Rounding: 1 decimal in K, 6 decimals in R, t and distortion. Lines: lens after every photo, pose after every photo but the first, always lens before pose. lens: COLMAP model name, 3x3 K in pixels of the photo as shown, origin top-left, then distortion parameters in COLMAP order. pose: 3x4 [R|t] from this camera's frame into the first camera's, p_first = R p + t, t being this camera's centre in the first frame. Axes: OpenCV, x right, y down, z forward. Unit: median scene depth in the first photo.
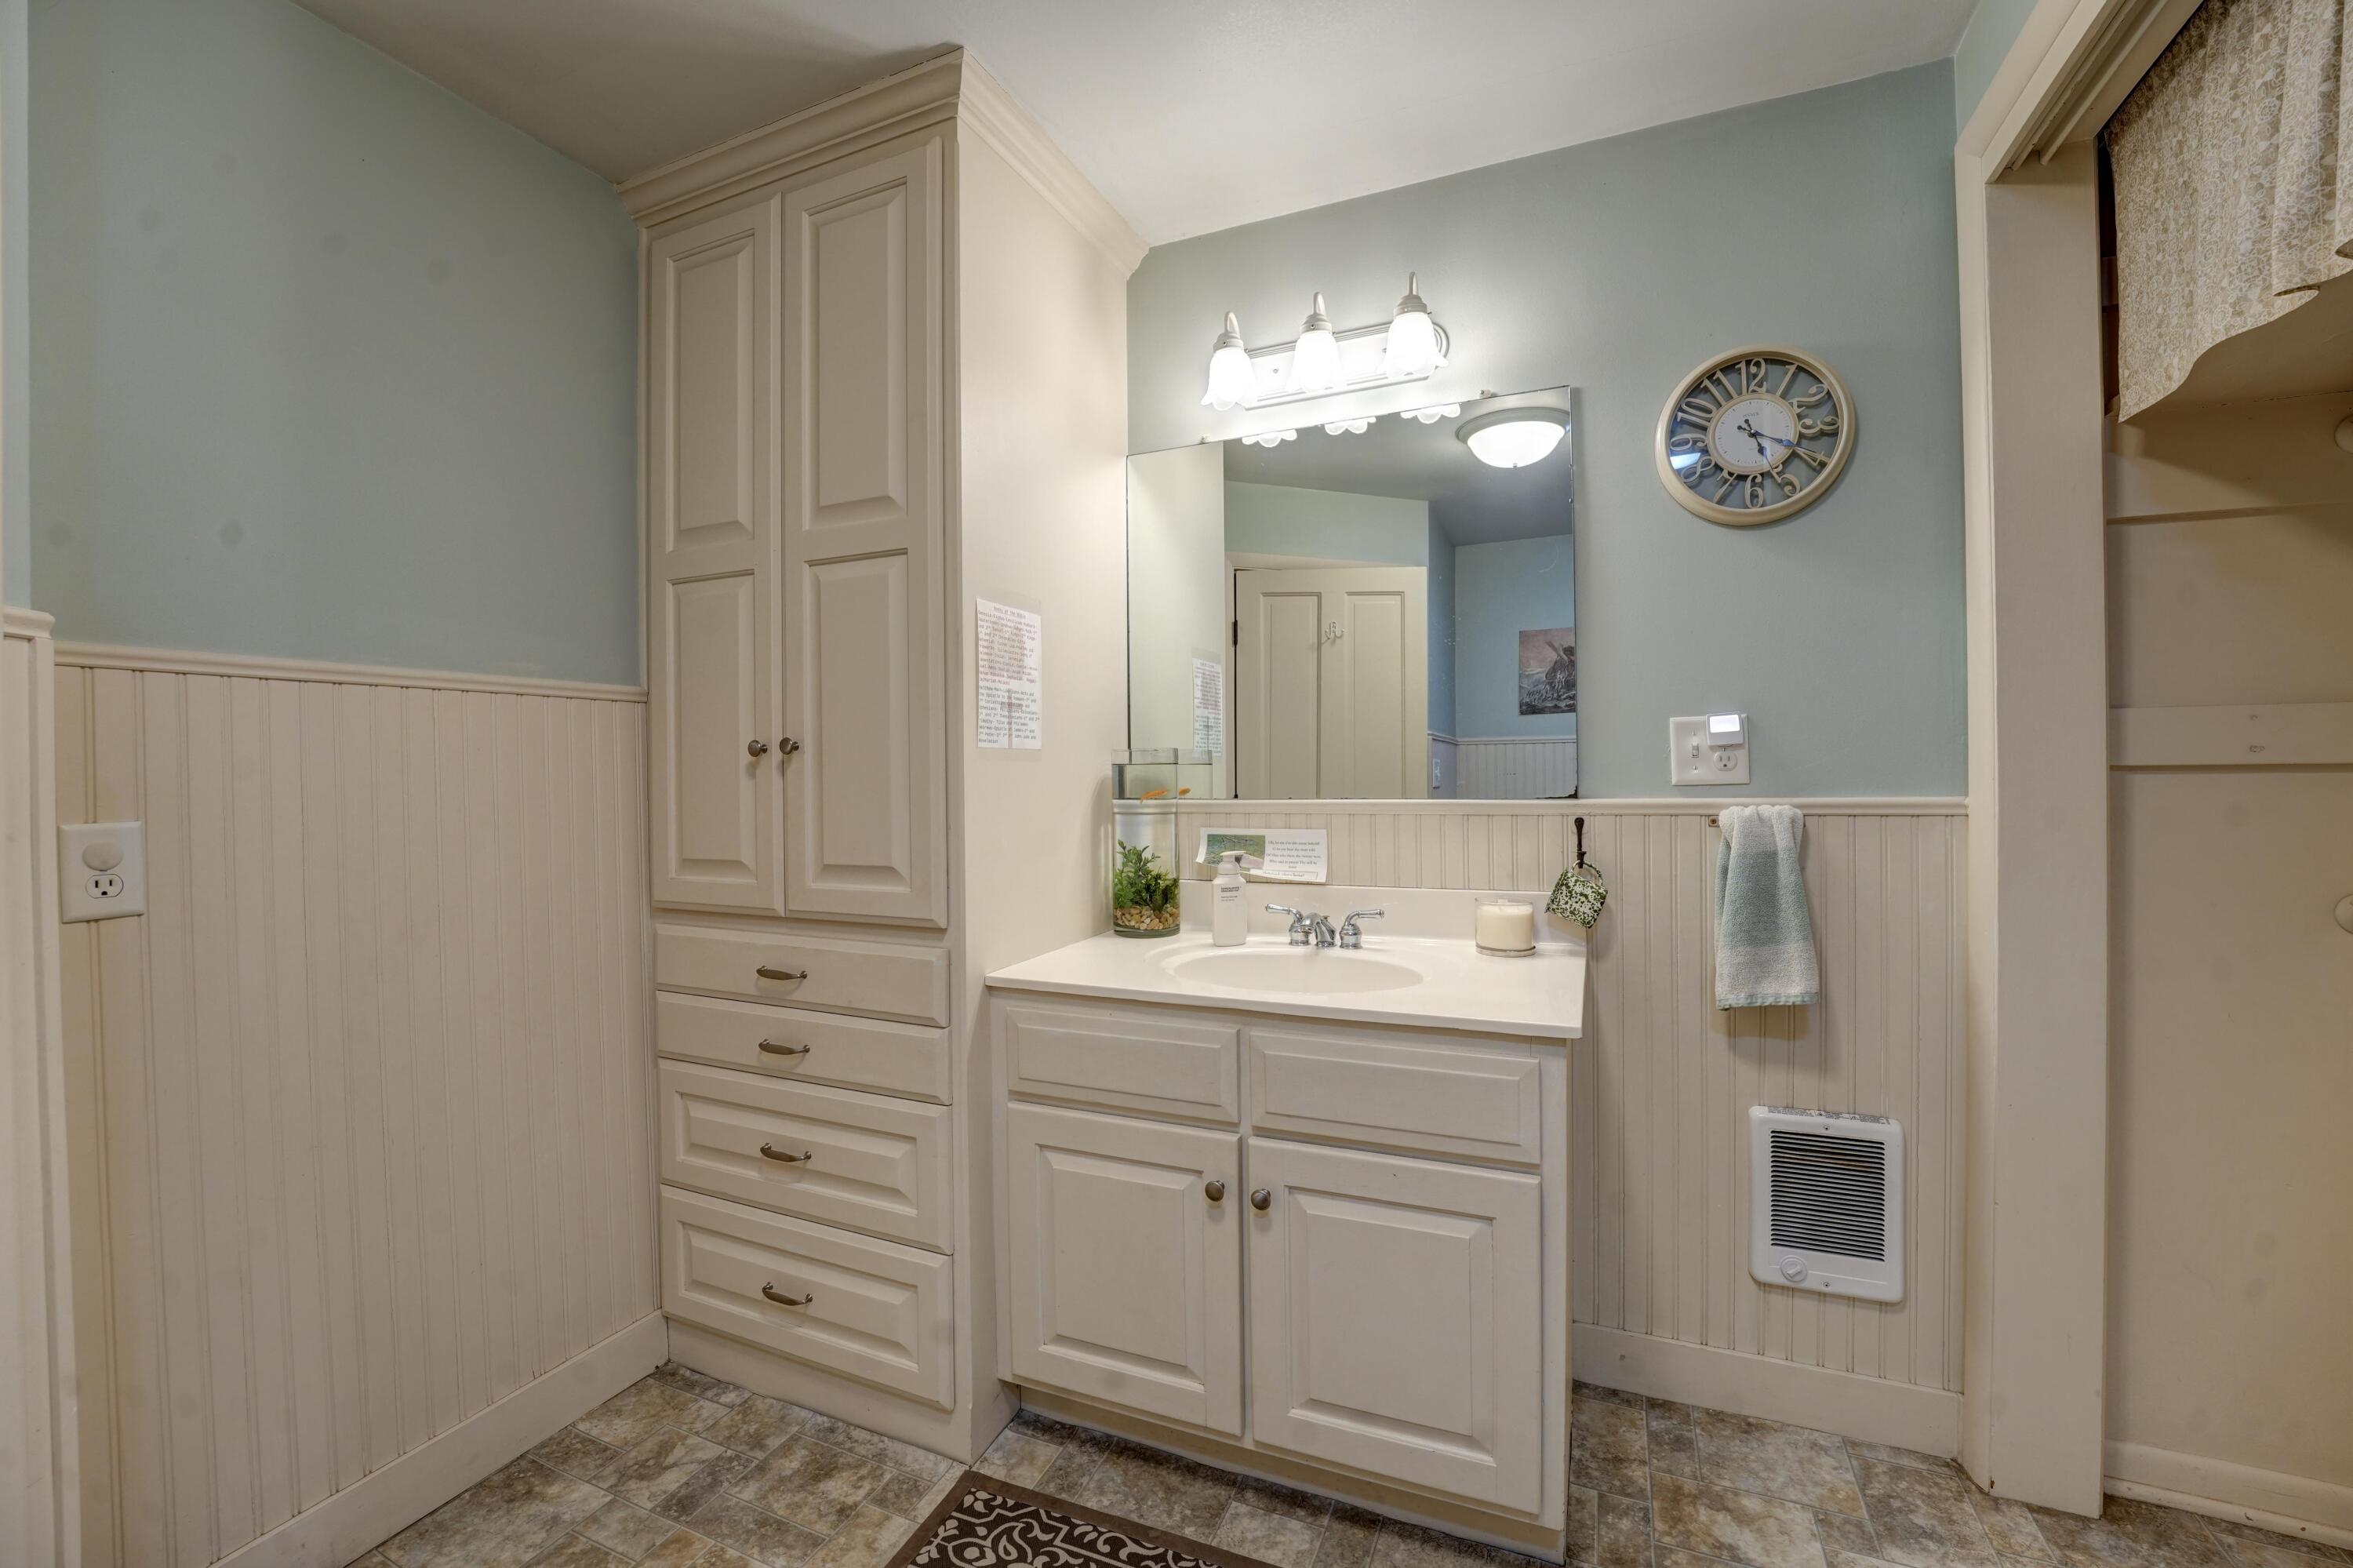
lens RADIAL K [[962.3, 0, 1168.7], [0, 962.3, 772.4], [0, 0, 1]] dist [-0.032858, 0.005593]
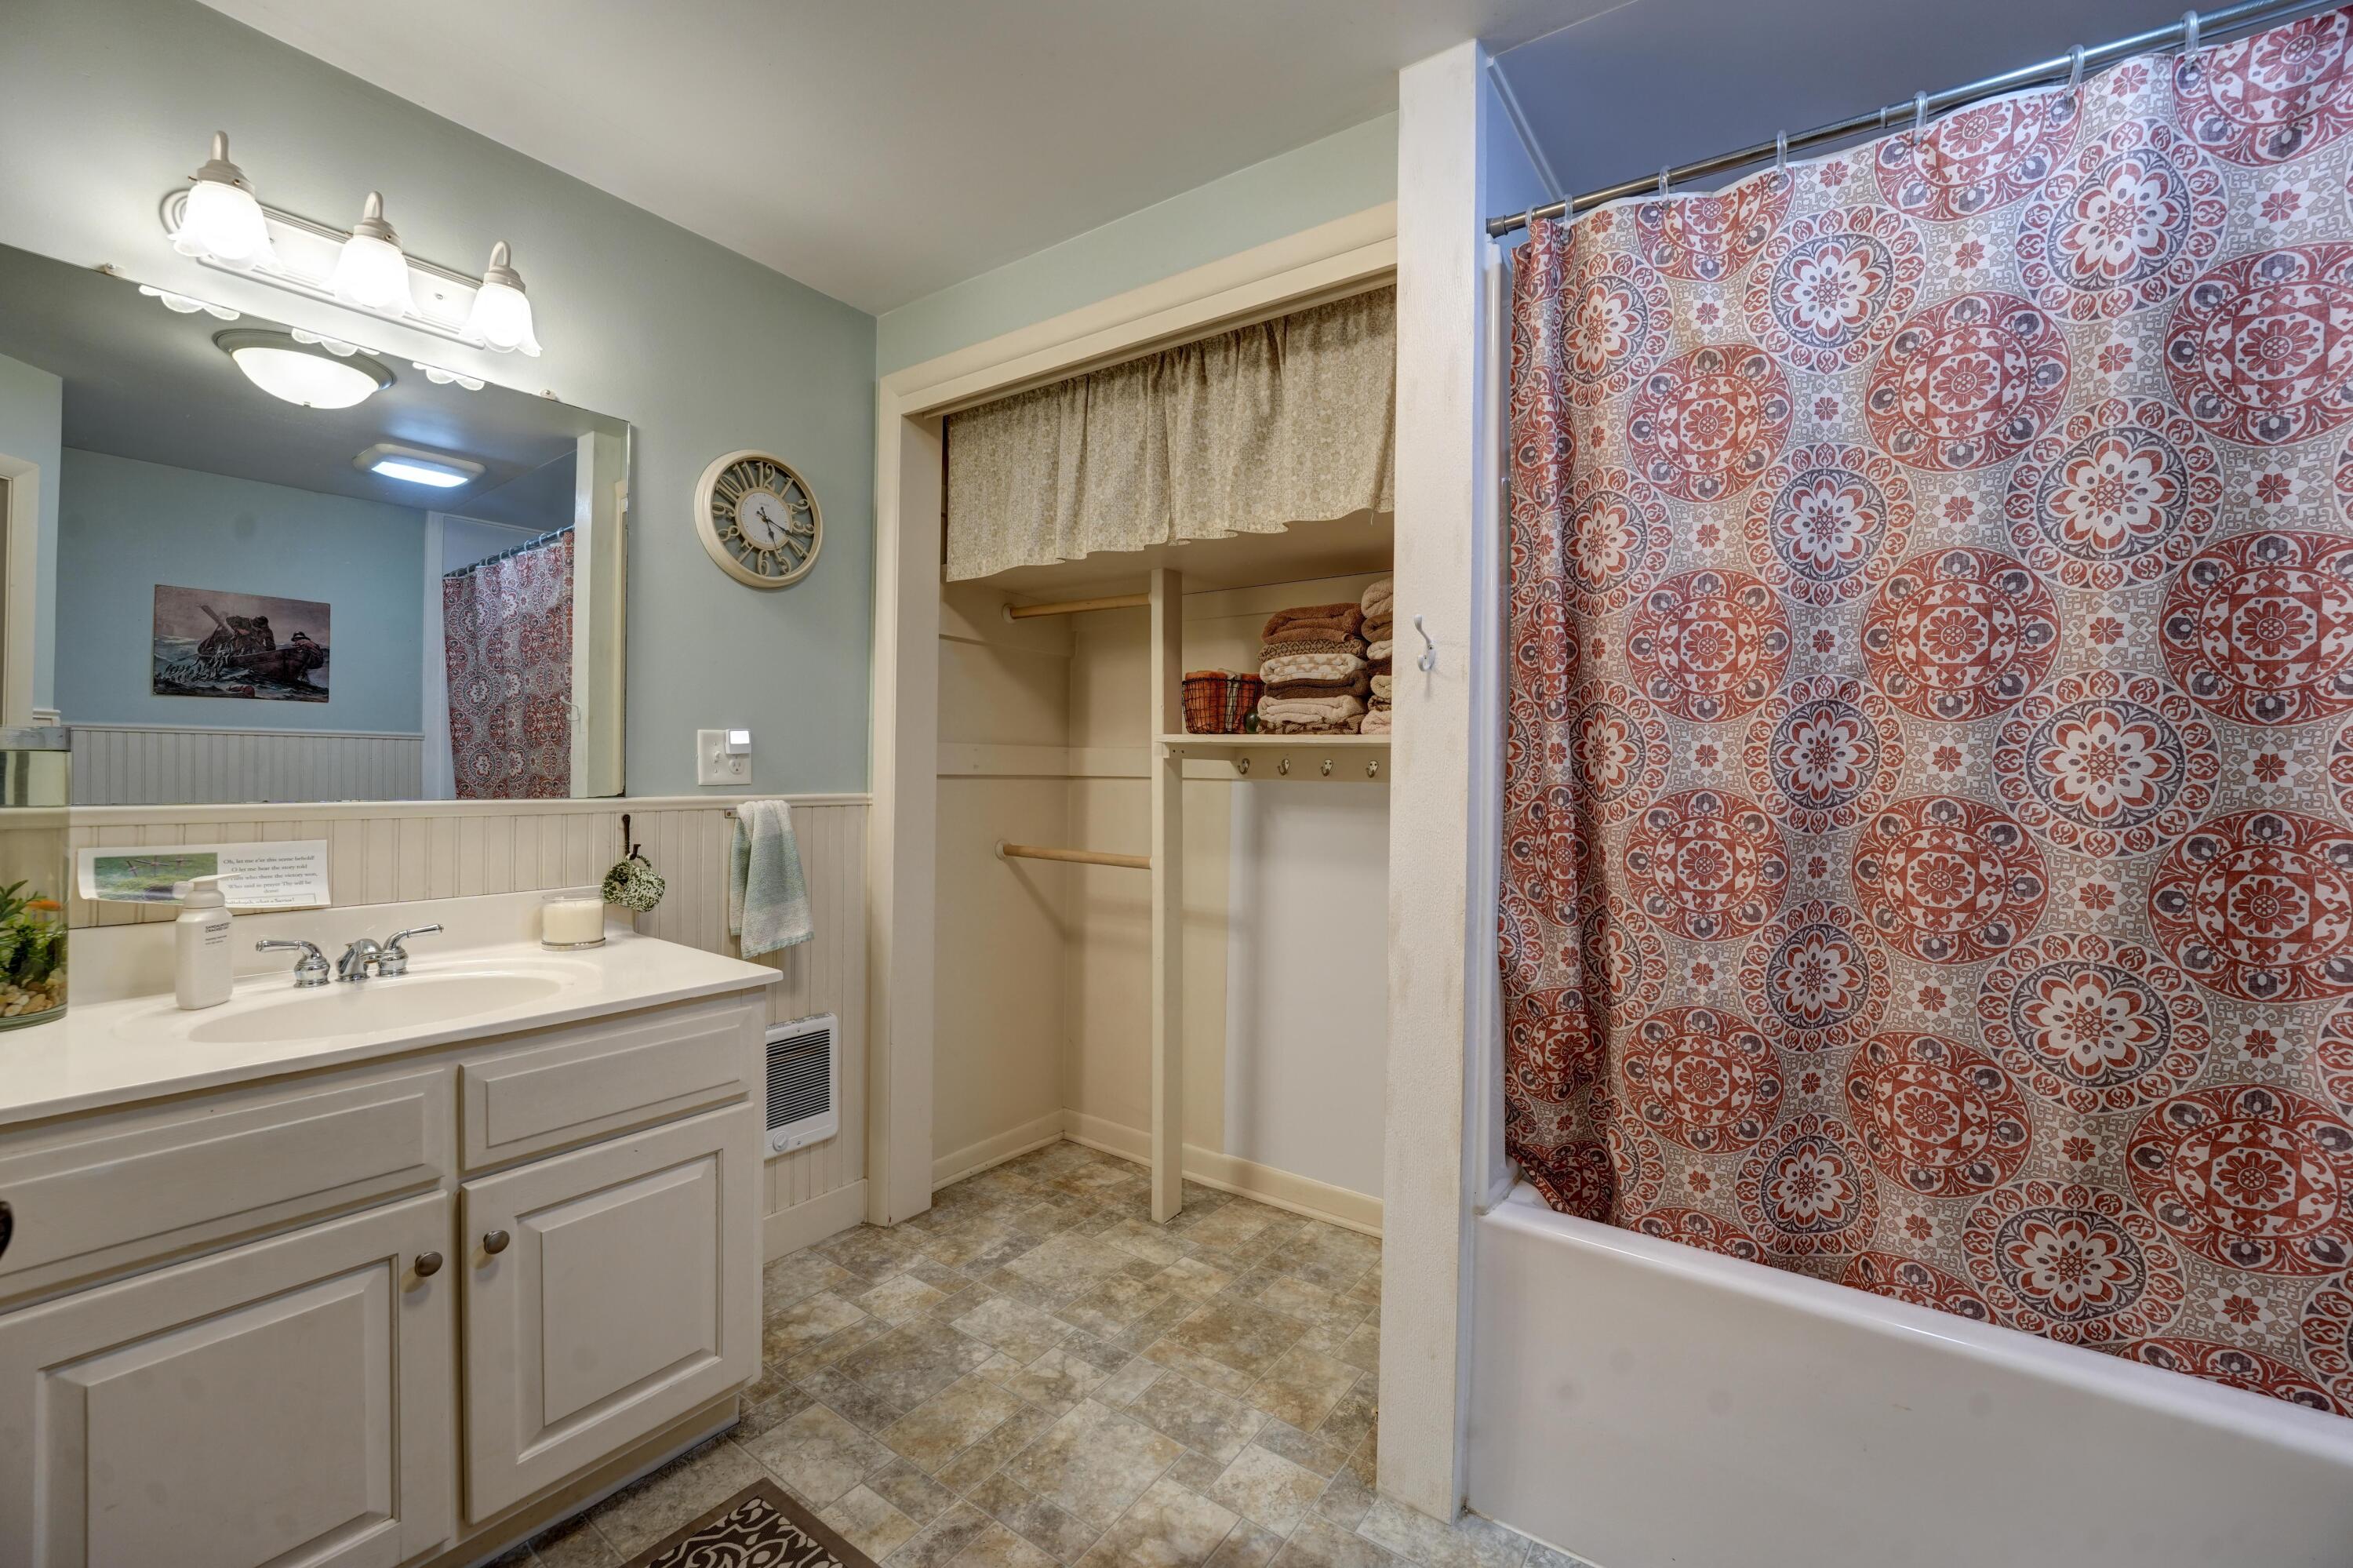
lens RADIAL K [[962.3, 0, 1162.1], [0, 962.3, 781.4], [0, 0, 1]] dist [-0.032858, 0.005593]
pose [[0.210506, 0.006263, 0.977573, -0.567047], [-0.008046, 0.999957, -0.004674, 0.009629], [-0.977559, -0.006882, 0.210547, 0.176443]]
